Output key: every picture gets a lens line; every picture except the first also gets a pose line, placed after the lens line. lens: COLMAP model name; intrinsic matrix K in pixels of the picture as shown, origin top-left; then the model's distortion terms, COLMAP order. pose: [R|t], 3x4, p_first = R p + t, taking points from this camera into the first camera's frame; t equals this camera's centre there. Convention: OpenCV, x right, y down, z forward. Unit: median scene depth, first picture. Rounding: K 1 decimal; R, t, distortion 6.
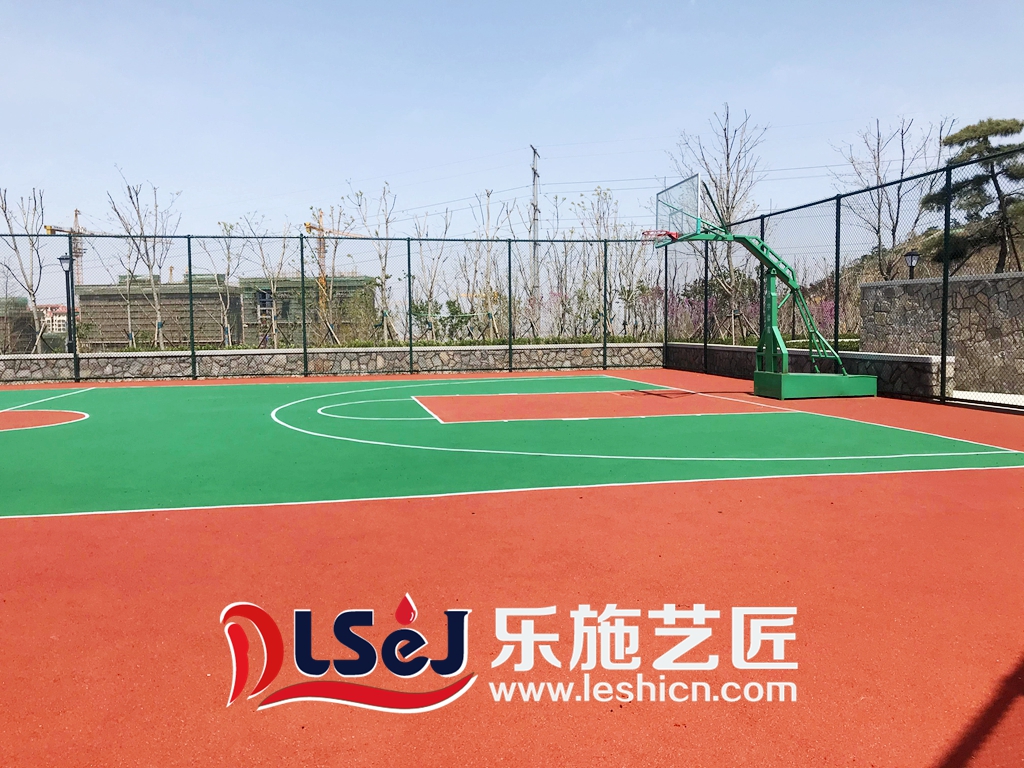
lens RADIAL K [[833.3, 0, 512.0], [0, 833.3, 384.0], [0, 0, 1]] dist [-0.001102, 0.005096]
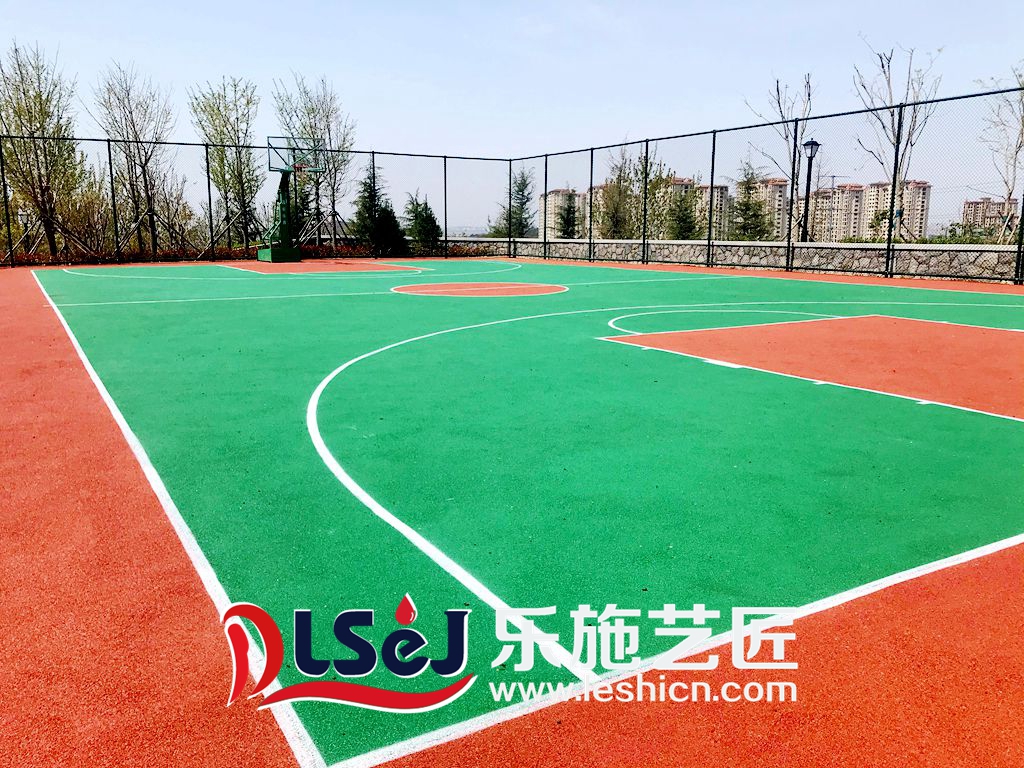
lens RADIAL K [[833.3, 0, 512.0], [0, 833.3, 384.0], [0, 0, 1]] dist [-0.001102, 0.005096]
pose [[0.312360, 0.187551, -0.931266, 0.320280], [-0.071569, 0.982177, 0.173799, -0.018880], [0.947264, 0.012362, 0.320216, 0.360750]]
